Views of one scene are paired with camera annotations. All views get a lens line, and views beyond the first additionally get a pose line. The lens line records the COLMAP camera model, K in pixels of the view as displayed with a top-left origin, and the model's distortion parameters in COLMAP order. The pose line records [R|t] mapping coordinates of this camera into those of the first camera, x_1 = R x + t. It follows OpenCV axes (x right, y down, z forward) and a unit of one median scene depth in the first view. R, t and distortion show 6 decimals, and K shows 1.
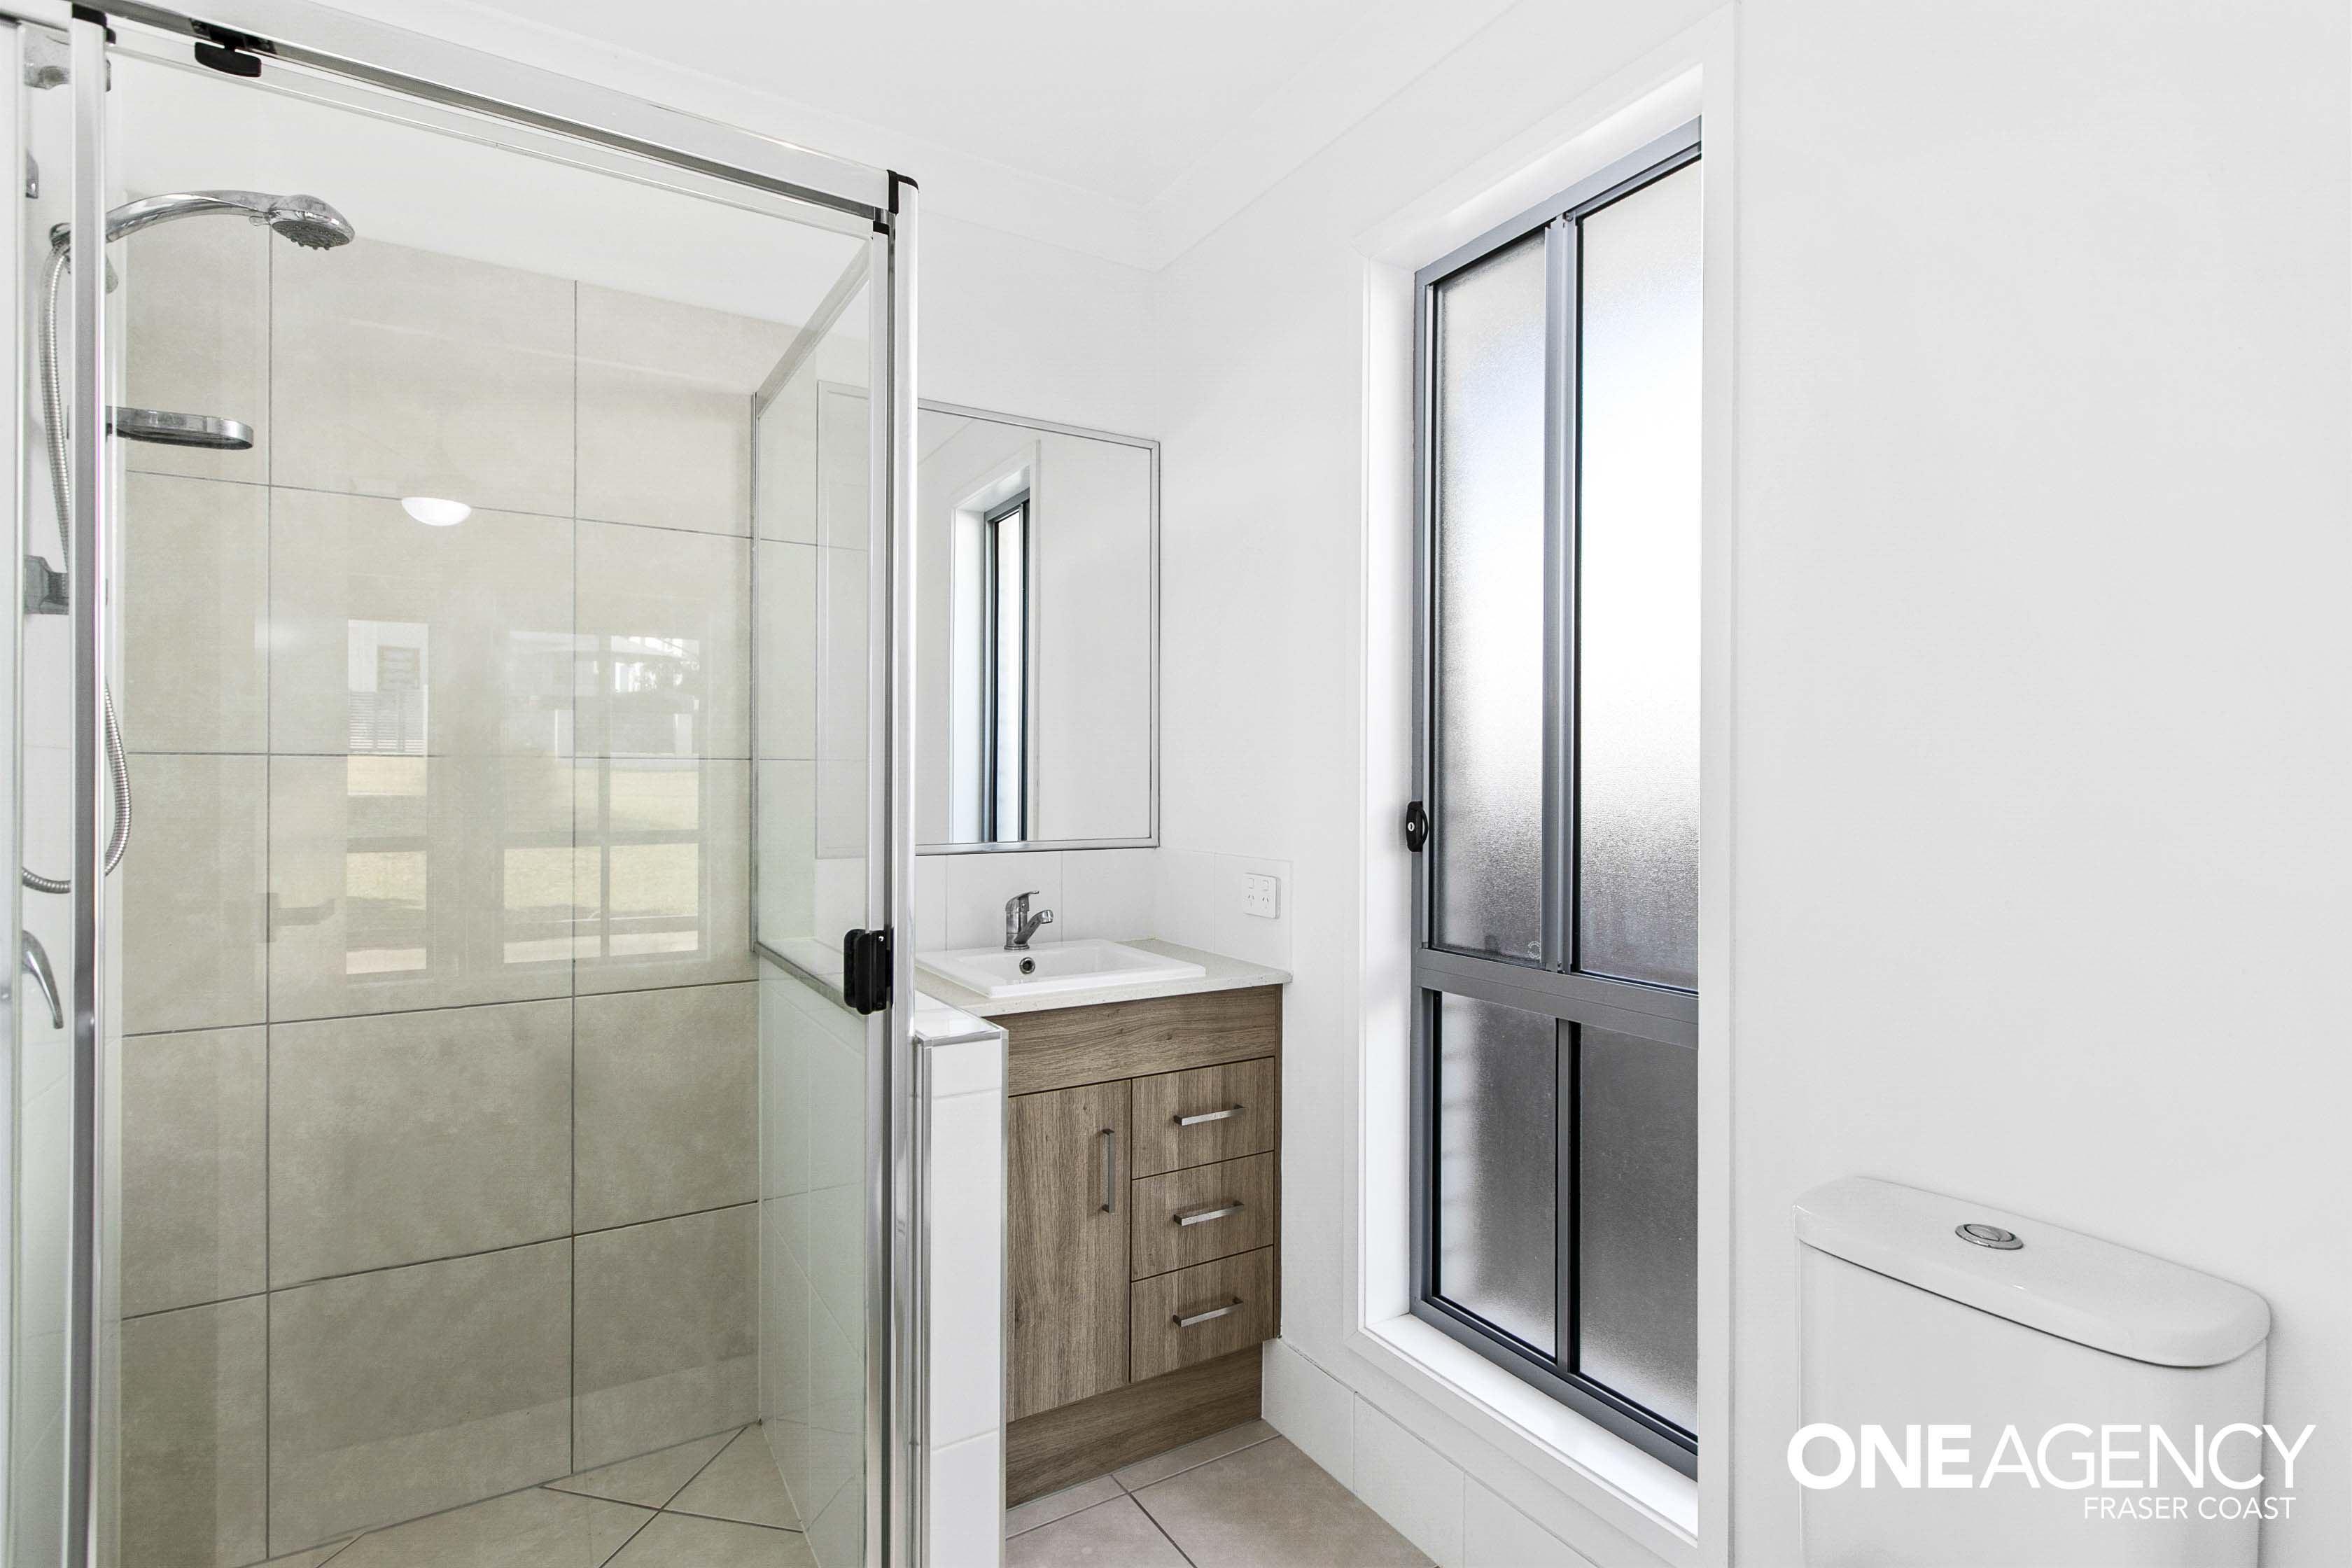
lens RADIAL K [[1122.3, 0, 1180.5], [0, 1122.3, 782.6], [0, 0, 1]] dist [-0.021256, -0.000249]
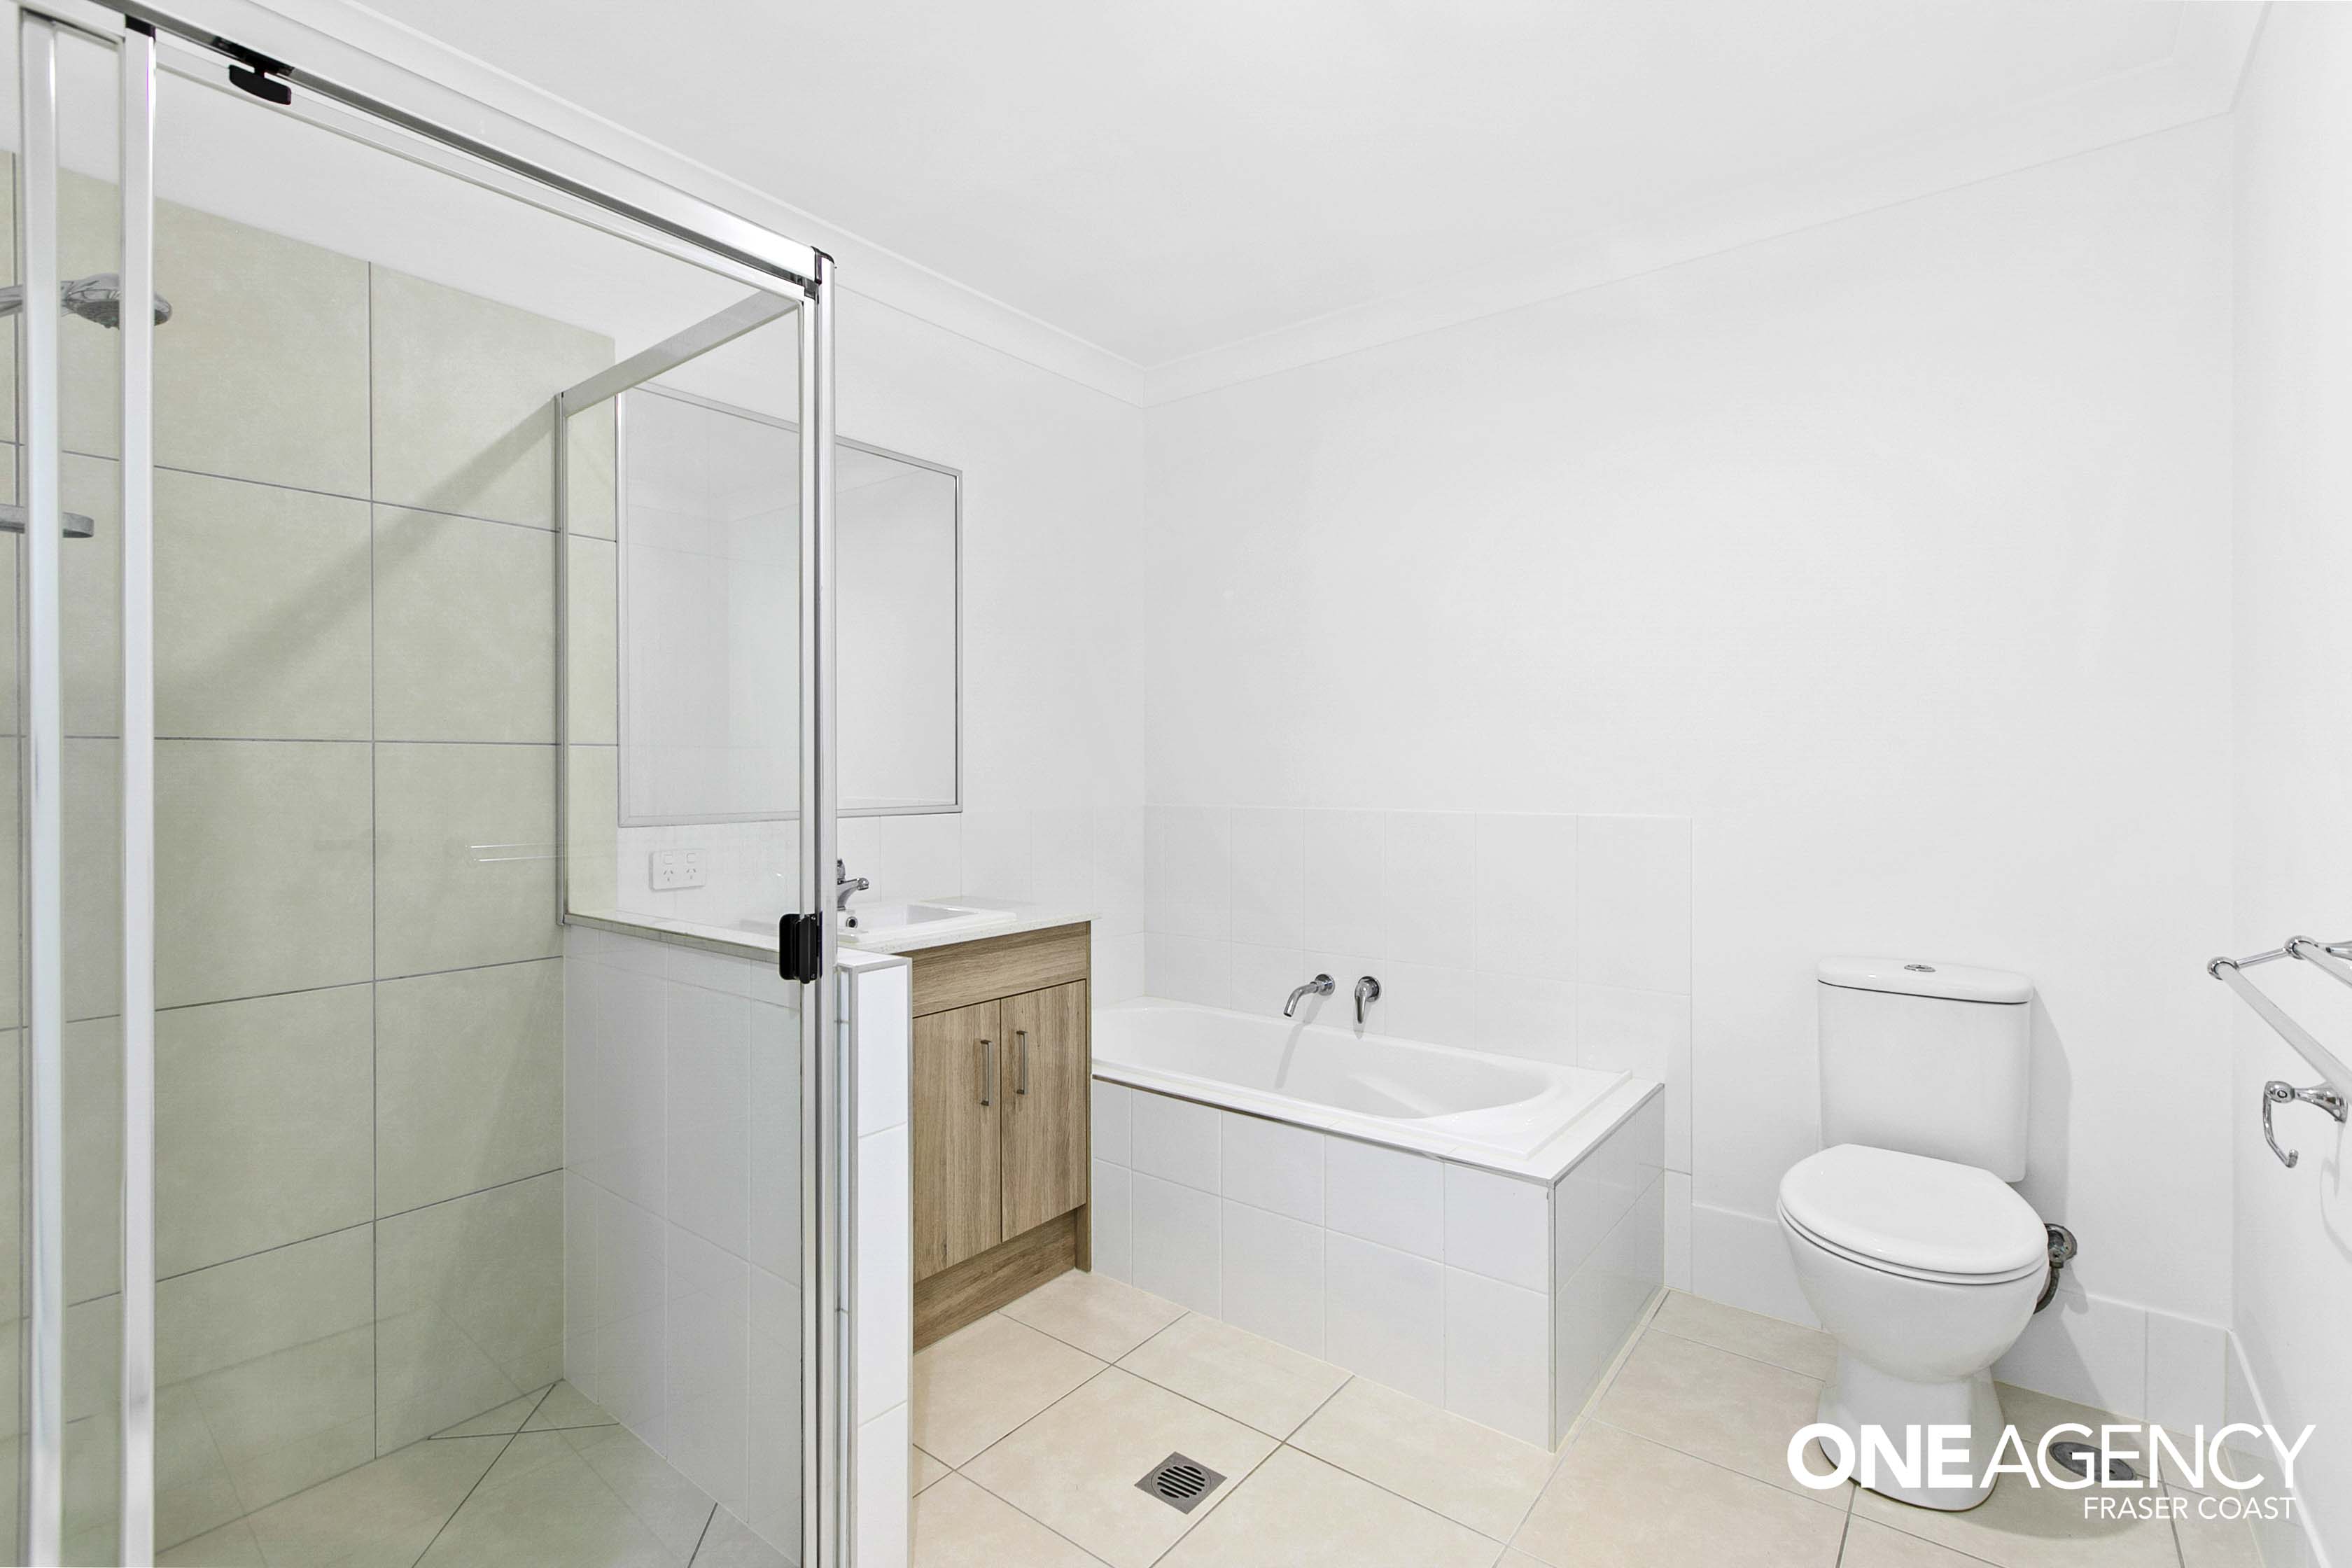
lens RADIAL K [[1059.6, 0, 1174.7], [0, 1059.6, 771.9], [0, 0, 1]] dist [-0.004255, 0.000333]
pose [[0.941253, -0.012057, 0.337486, -0.285530], [0.008075, 0.999880, 0.013200, -0.001741], [-0.337605, -0.009699, 0.941238, -0.194093]]
